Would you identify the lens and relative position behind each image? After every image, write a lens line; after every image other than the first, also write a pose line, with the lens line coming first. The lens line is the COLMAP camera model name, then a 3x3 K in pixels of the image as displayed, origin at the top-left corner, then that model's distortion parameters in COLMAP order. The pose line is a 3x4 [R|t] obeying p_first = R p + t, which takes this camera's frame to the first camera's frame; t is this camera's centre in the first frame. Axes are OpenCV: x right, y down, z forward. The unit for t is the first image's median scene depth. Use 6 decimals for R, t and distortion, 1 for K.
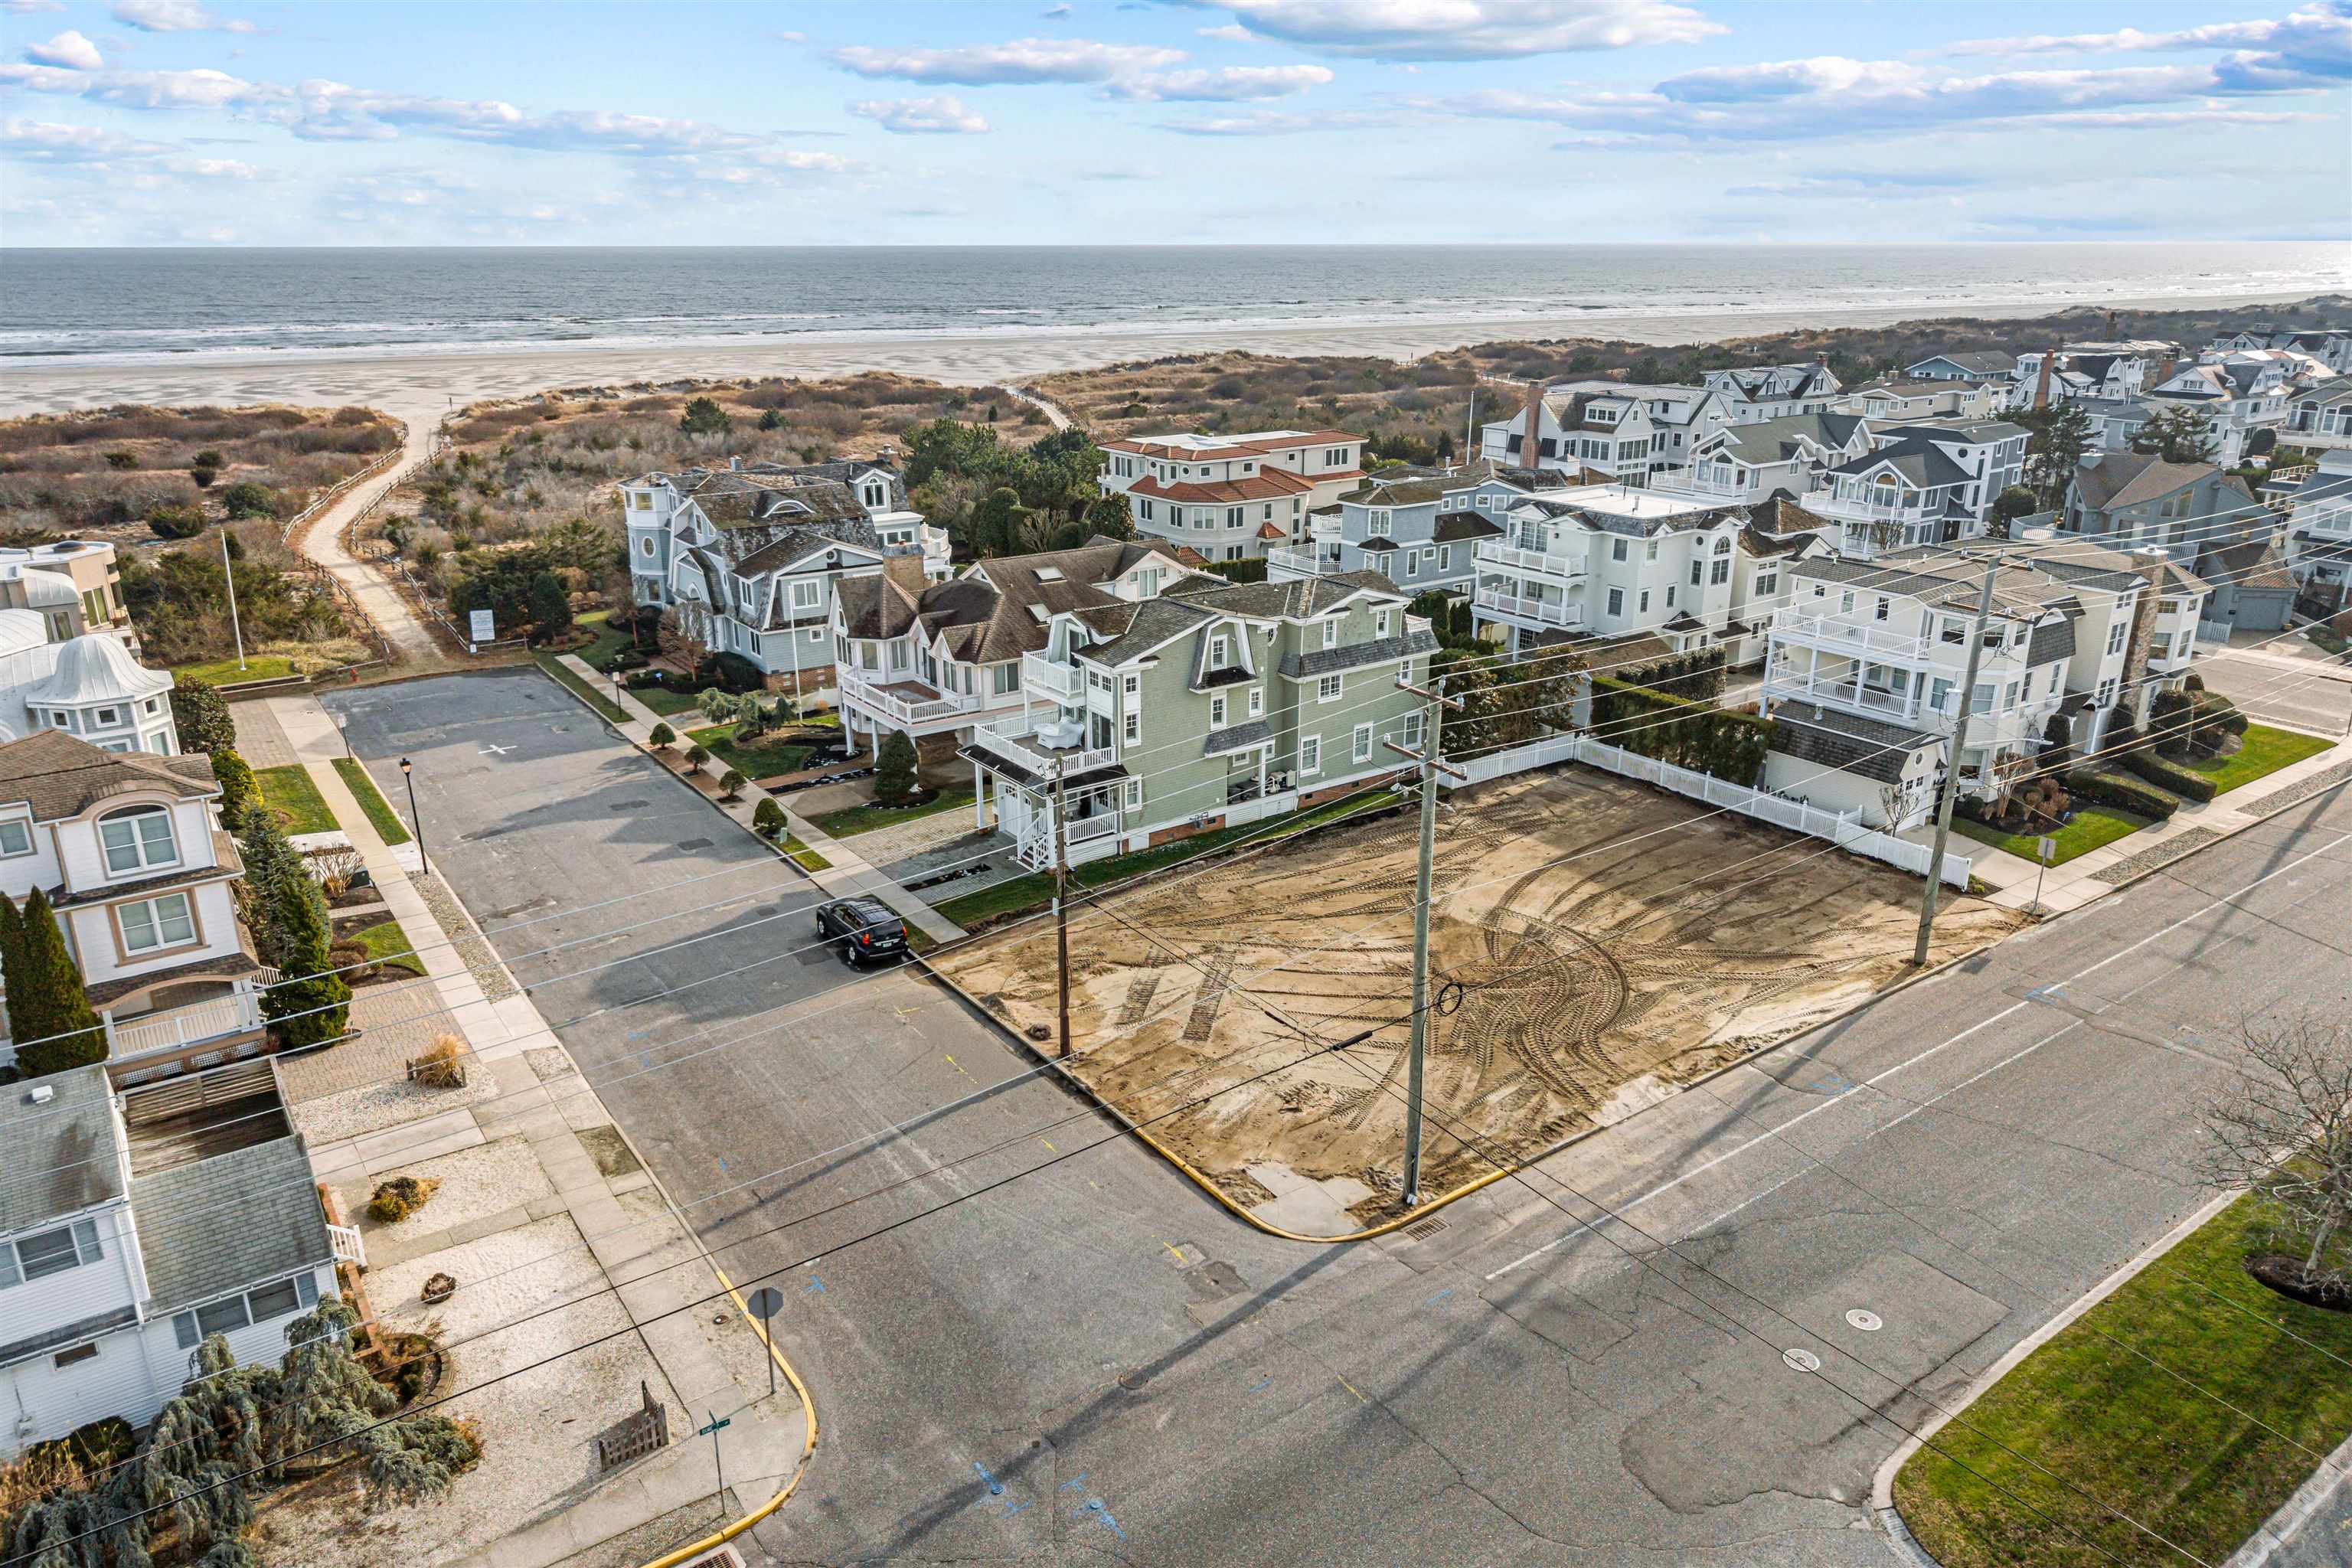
lens RADIAL K [[1558.5, 0, 1154.4], [0, 1558.5, 784.5], [0, 0, 1]] dist [0.066177, -0.121387]
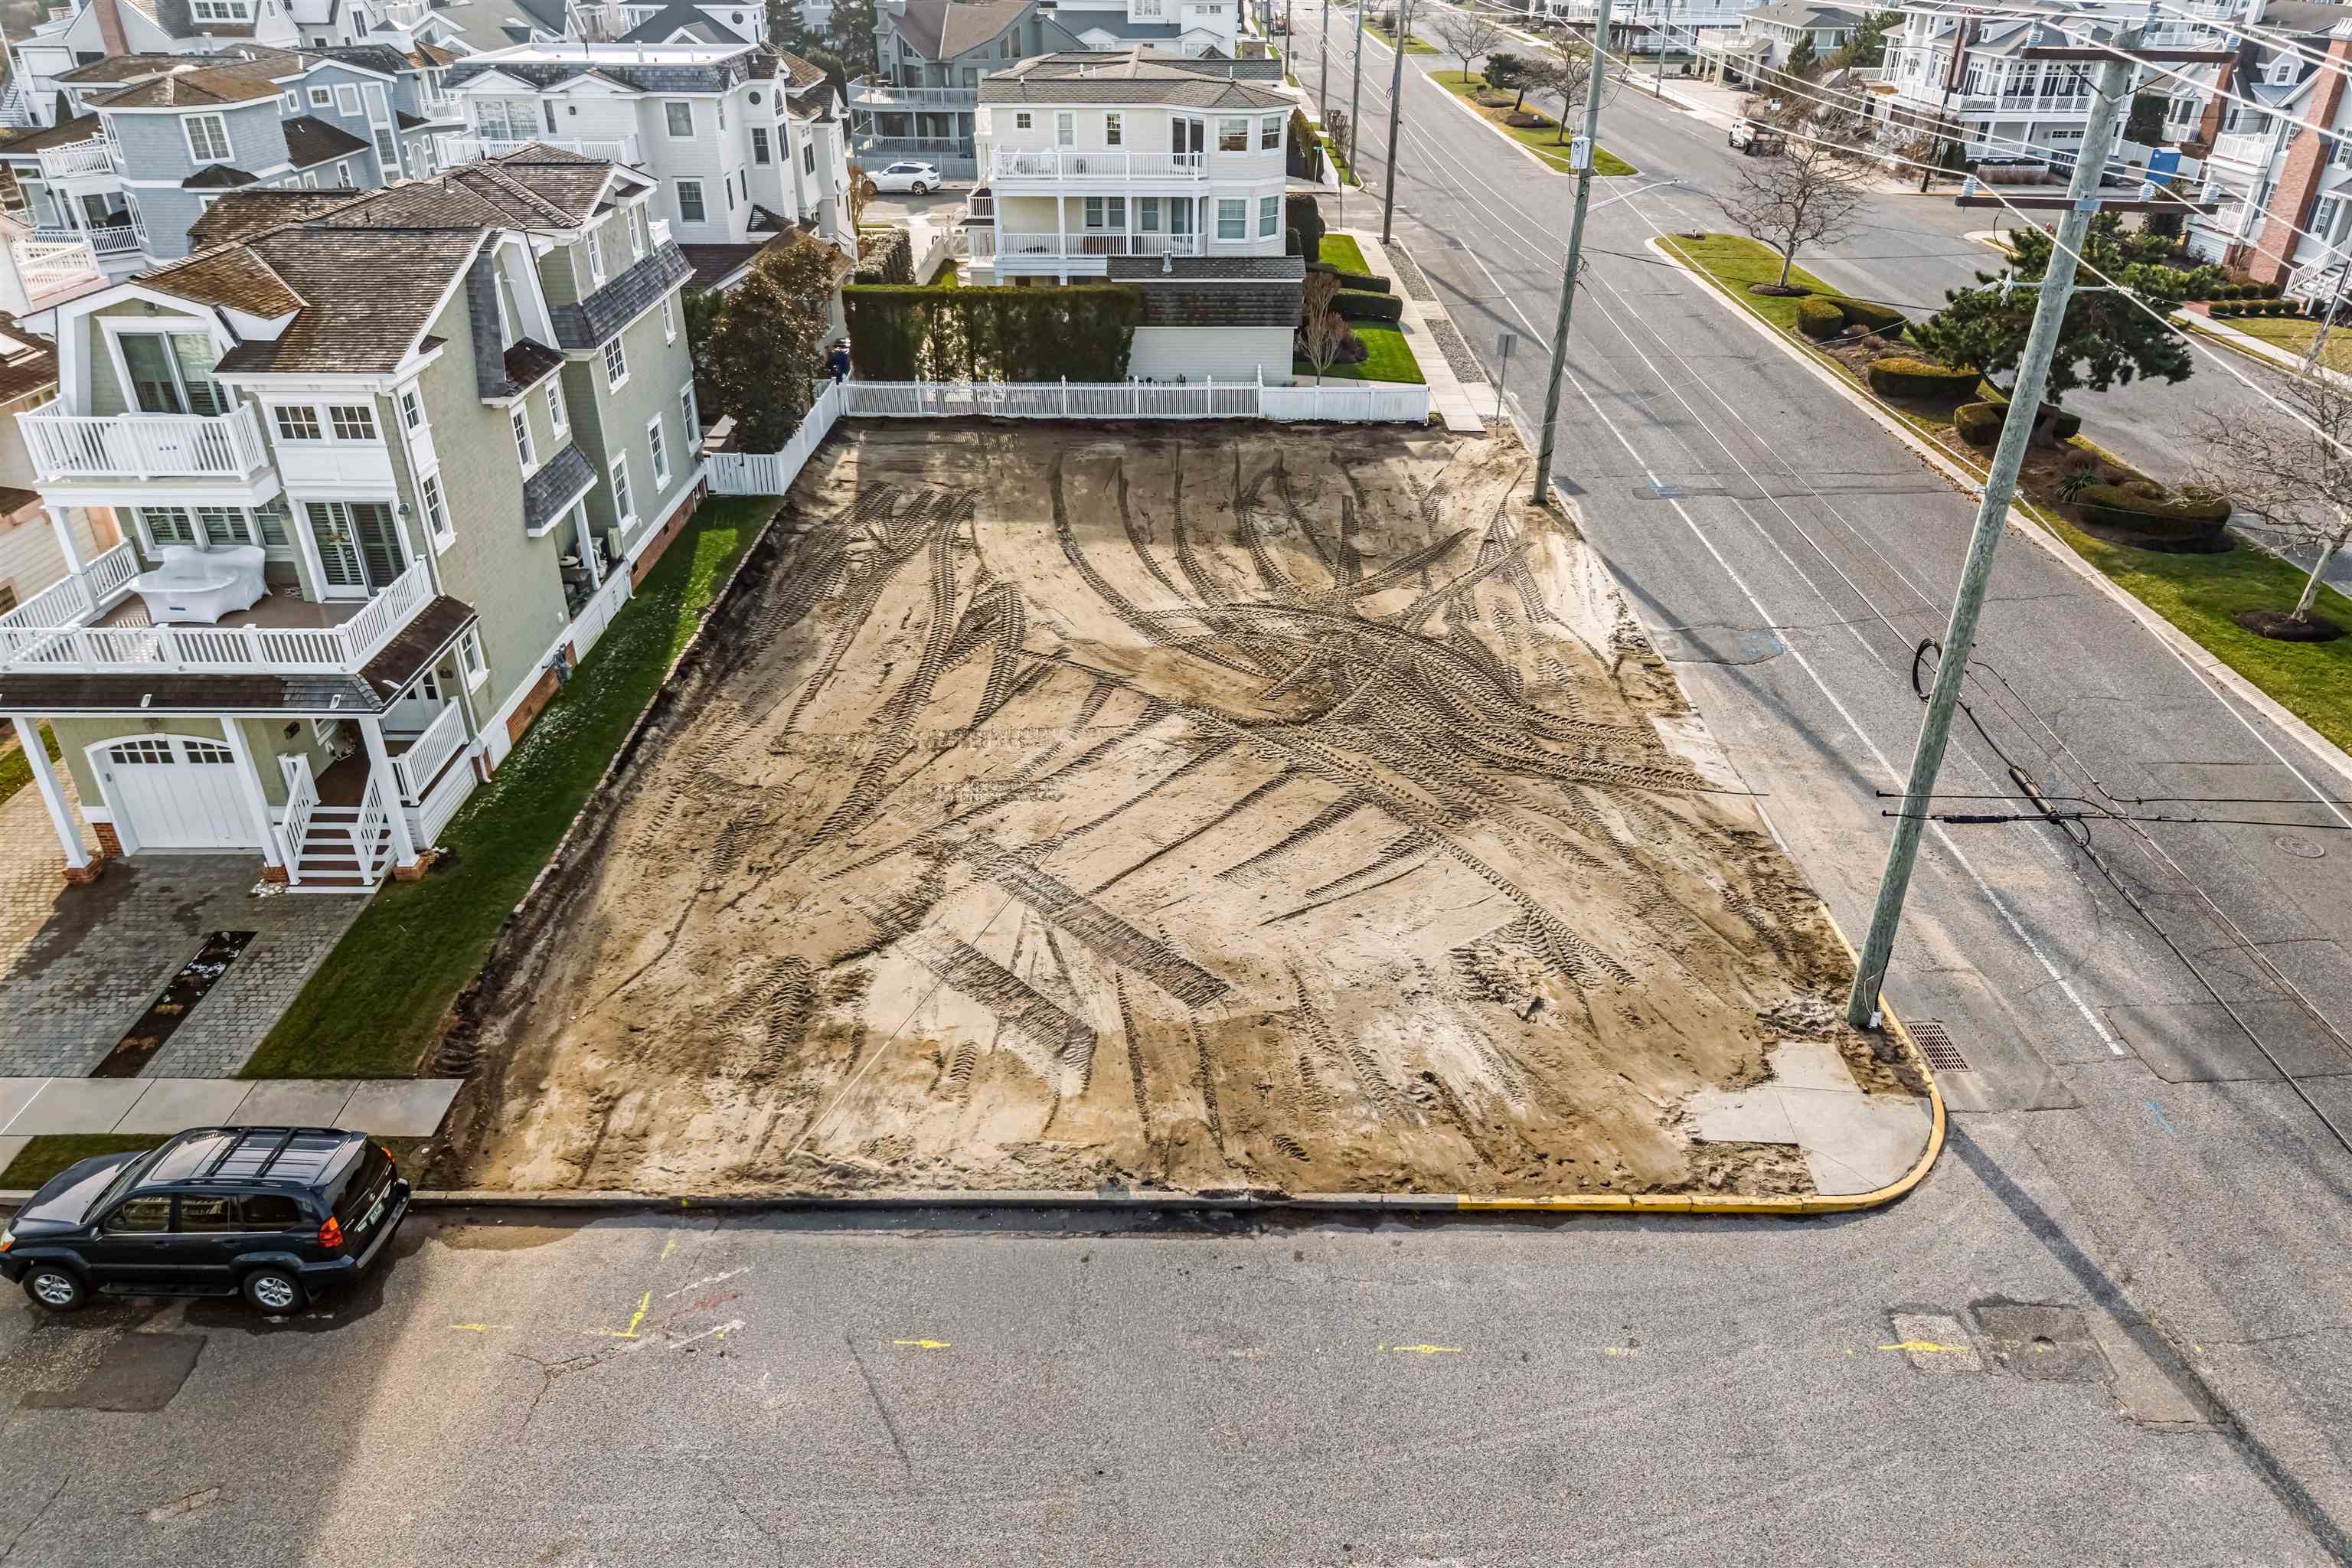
lens RADIAL K [[1585.2, 0, 1176.0], [0, 1585.2, 784.0], [0, 0, 1]] dist [0.021207, -0.033297]
pose [[0.571616, -0.394262, 0.719592, -0.264820], [0.261819, 0.918791, 0.295423, -0.044688], [-0.777629, 0.019534, 0.628420, 0.566201]]
